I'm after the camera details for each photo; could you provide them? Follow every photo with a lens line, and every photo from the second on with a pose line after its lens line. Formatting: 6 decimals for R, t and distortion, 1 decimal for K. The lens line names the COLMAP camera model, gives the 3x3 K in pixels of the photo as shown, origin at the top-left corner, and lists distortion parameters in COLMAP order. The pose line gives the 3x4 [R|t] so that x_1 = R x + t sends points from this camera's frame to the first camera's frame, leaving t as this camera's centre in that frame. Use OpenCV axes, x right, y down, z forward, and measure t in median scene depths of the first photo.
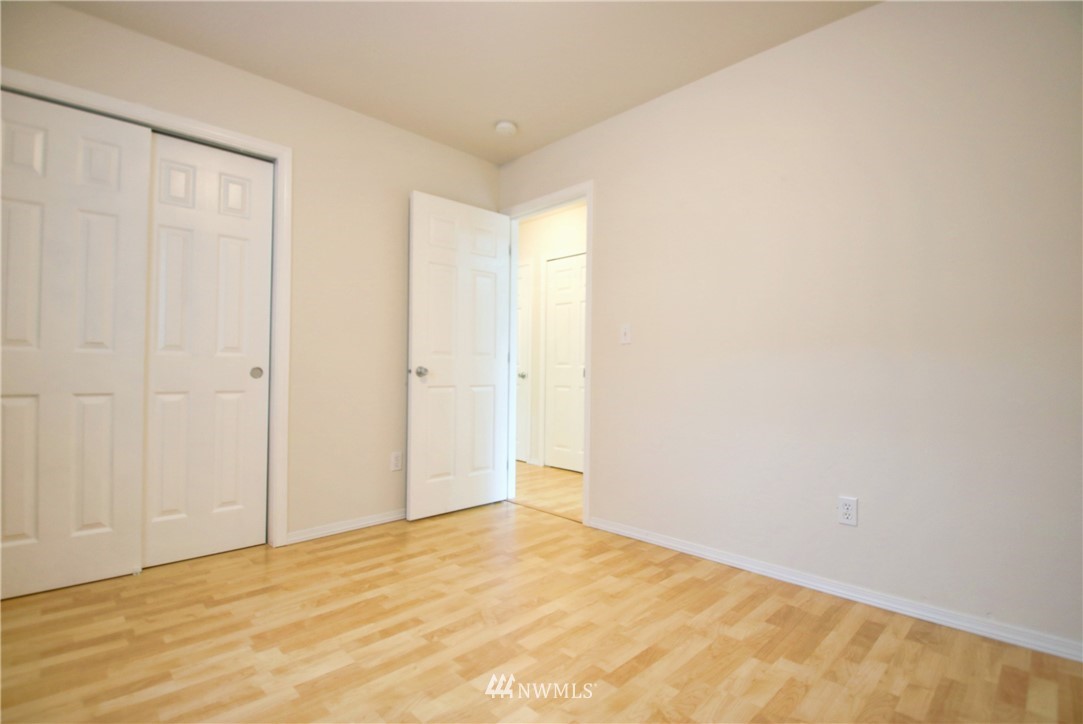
lens RADIAL K [[504.3, 0, 538.0], [0, 504.3, 362.5], [0, 0, 1]] dist [0.009965, -0.021266]
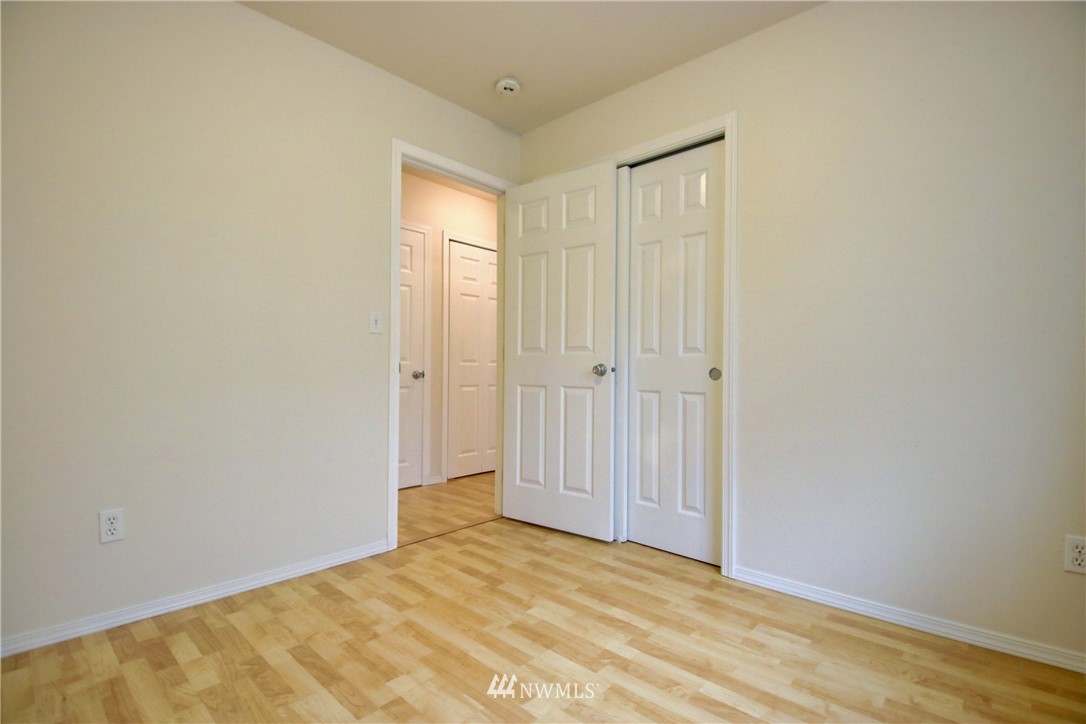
lens RADIAL K [[505.7, 0, 539.2], [0, 505.7, 364.1], [0, 0, 1]] dist [0.009965, -0.021266]
pose [[-0.022483, 0.003032, 0.999743, -1.233904], [-0.014366, 0.999891, -0.003356, 0.013140], [-0.999644, -0.014438, -0.022437, 1.264109]]
